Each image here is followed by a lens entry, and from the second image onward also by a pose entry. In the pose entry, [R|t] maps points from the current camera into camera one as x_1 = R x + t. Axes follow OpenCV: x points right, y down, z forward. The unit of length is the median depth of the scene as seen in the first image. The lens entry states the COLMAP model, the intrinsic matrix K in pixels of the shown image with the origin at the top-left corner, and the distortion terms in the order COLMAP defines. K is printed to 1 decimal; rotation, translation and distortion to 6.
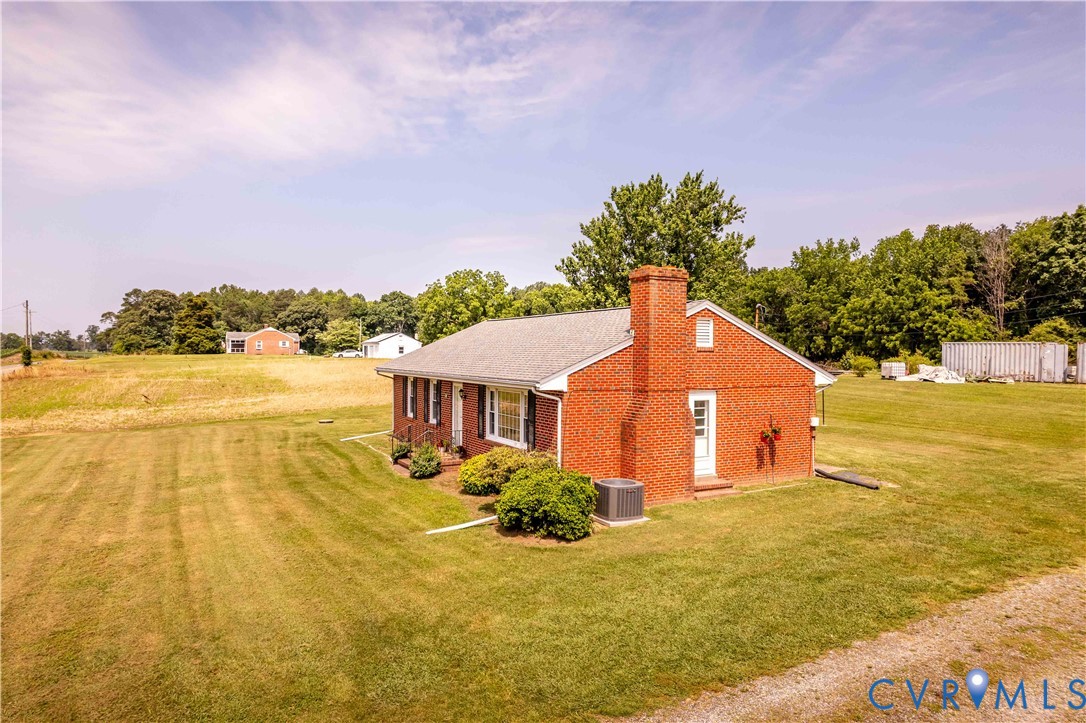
lens RADIAL K [[689.1, 0, 578.6], [0, 689.1, 363.8], [0, 0, 1]] dist [-0.051520, 0.031924]
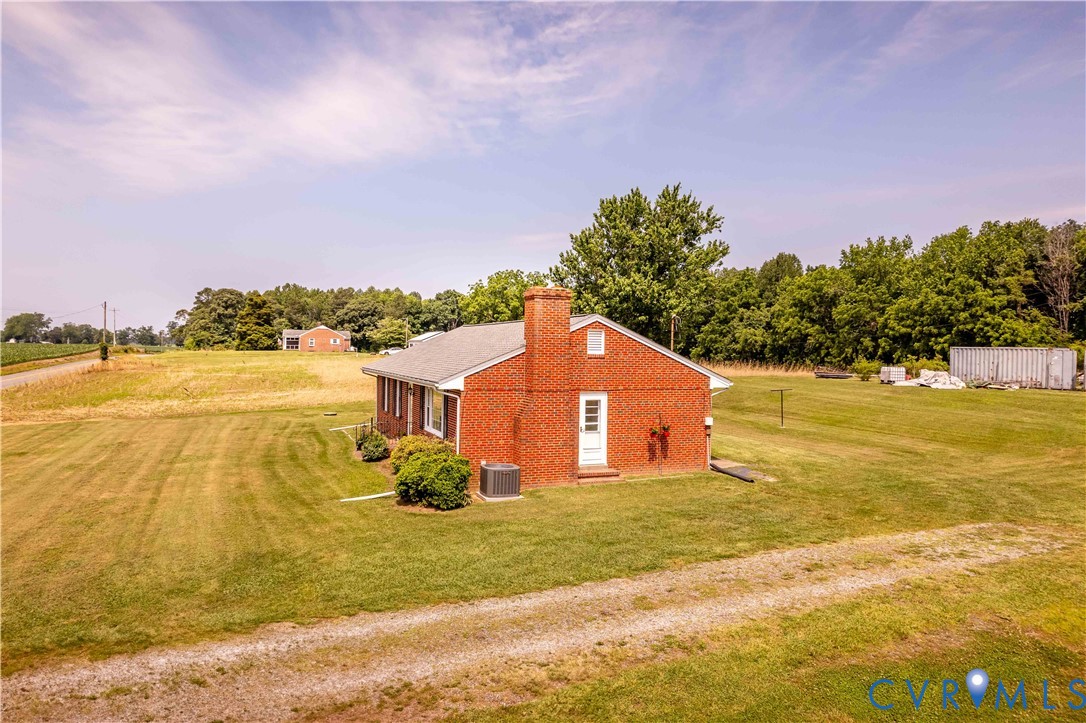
lens RADIAL K [[689.1, 0, 545.5], [0, 689.1, 353.0], [0, 0, 1]] dist [-0.051520, 0.031924]
pose [[0.993142, 0.009502, -0.116526, 0.094211], [-0.011152, 0.999846, -0.013516, -0.004067], [0.116379, 0.014723, 0.993096, -0.068070]]
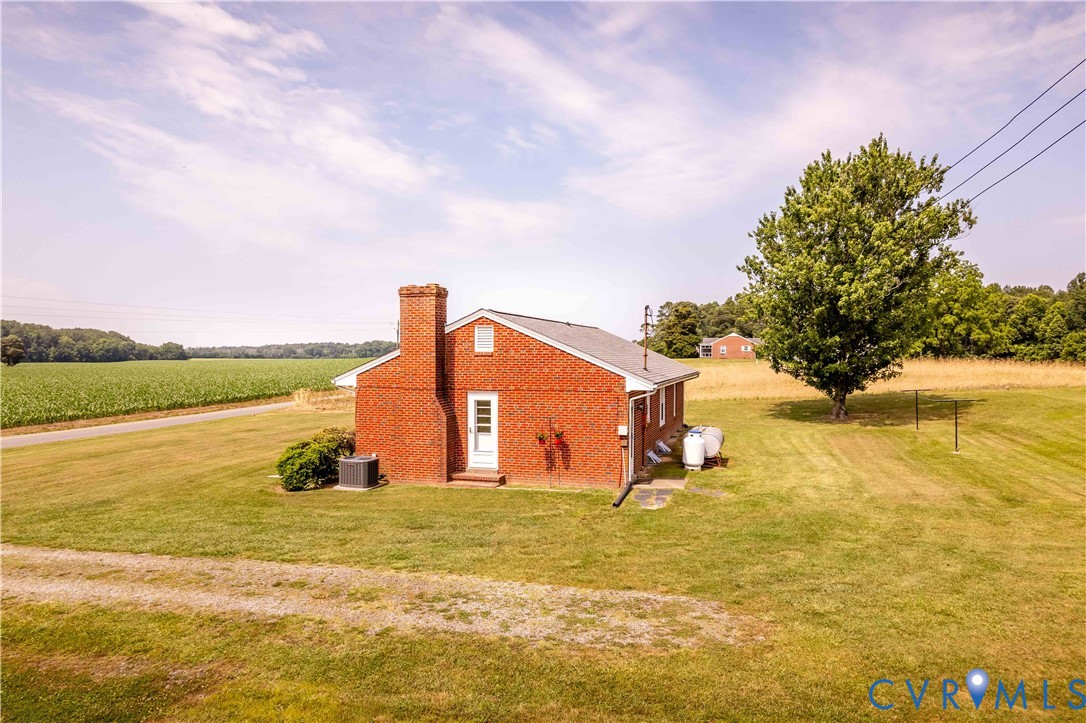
lens RADIAL K [[689.1, 0, 535.0], [0, 689.1, 363.6], [0, 0, 1]] dist [-0.051520, 0.031924]
pose [[0.717254, 0.003082, -0.696805, 0.406250], [-0.007240, 0.999969, -0.003029, -0.001138], [0.696774, 0.007217, 0.717255, 0.107014]]
